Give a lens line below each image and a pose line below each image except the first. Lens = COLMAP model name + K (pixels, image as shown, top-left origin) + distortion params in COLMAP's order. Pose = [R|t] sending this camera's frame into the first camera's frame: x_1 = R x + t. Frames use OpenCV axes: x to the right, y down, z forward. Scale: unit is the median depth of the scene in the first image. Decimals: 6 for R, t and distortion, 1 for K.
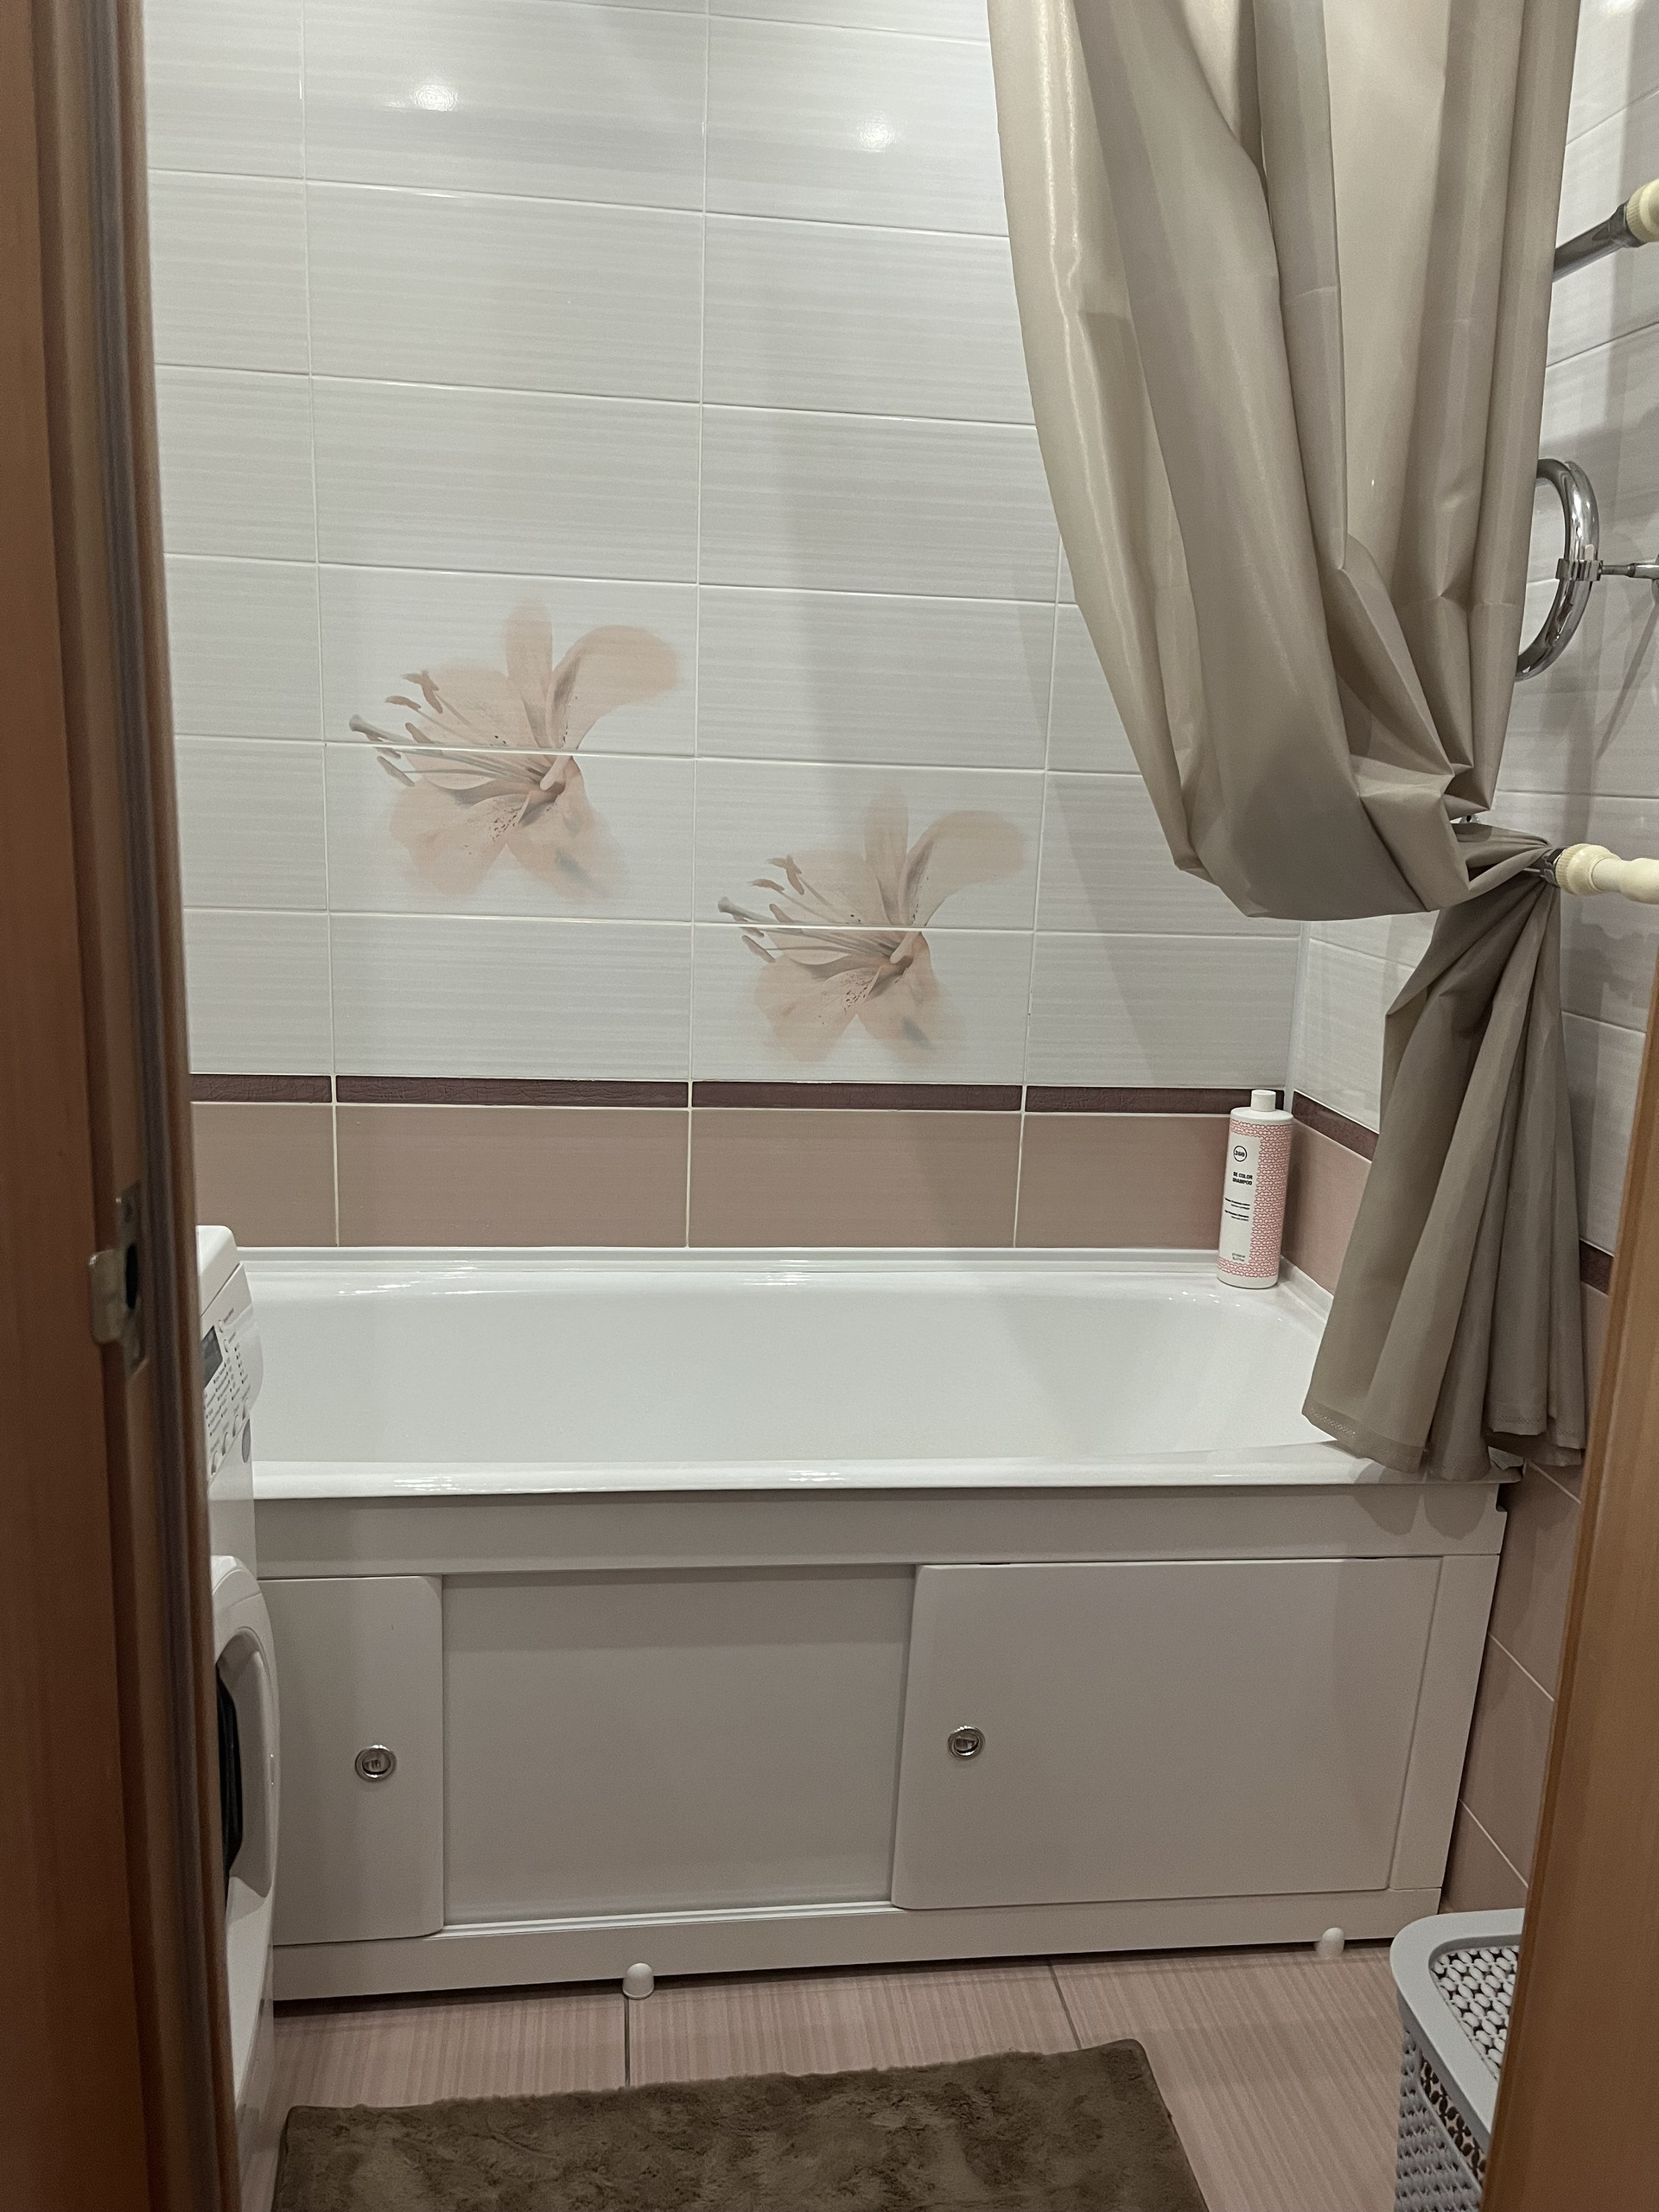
lens RADIAL K [[1662.6, 0, 833.6], [0, 1662.6, 1105.7], [0, 0, 1]] dist [0.068949, -0.098685]
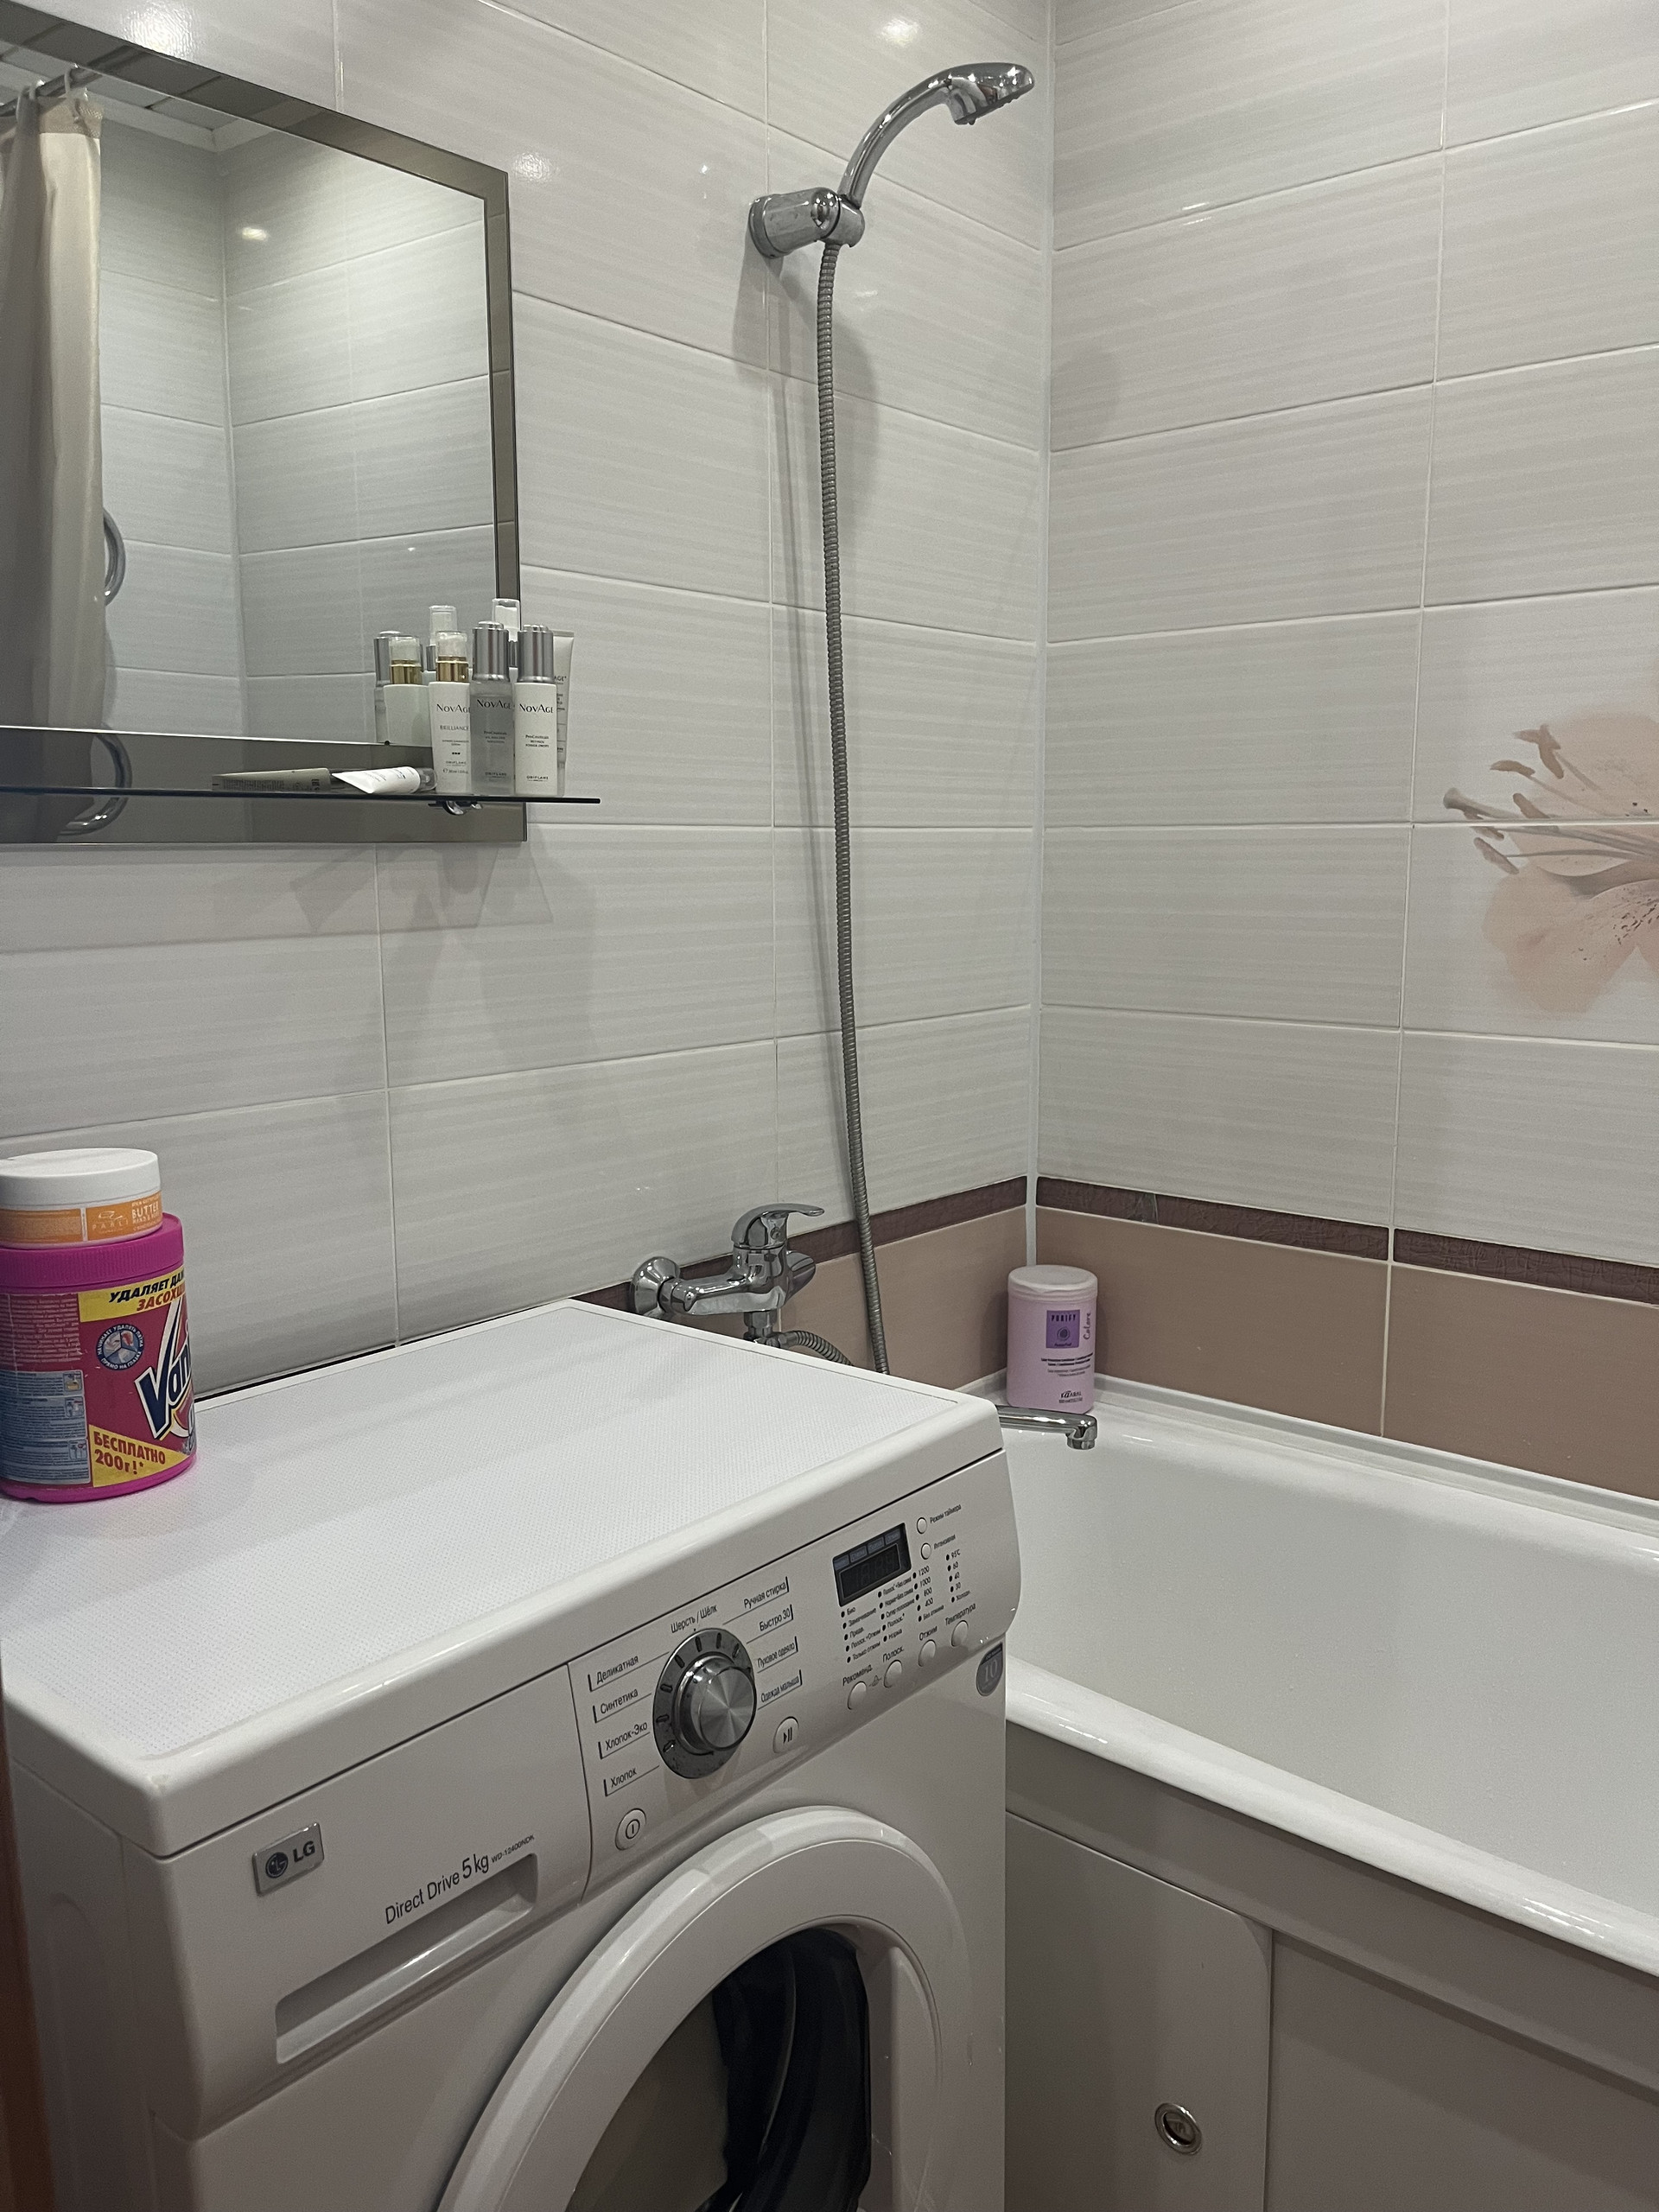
lens RADIAL K [[1662.6, 0, 820.5], [0, 1662.6, 1115.2], [0, 0, 1]] dist [0.068949, -0.098685]
pose [[0.674833, 0.079844, -0.733639, 0.113262], [-0.124002, 0.992263, -0.006072, -0.034665], [0.727478, 0.095070, 0.679513, 0.244975]]
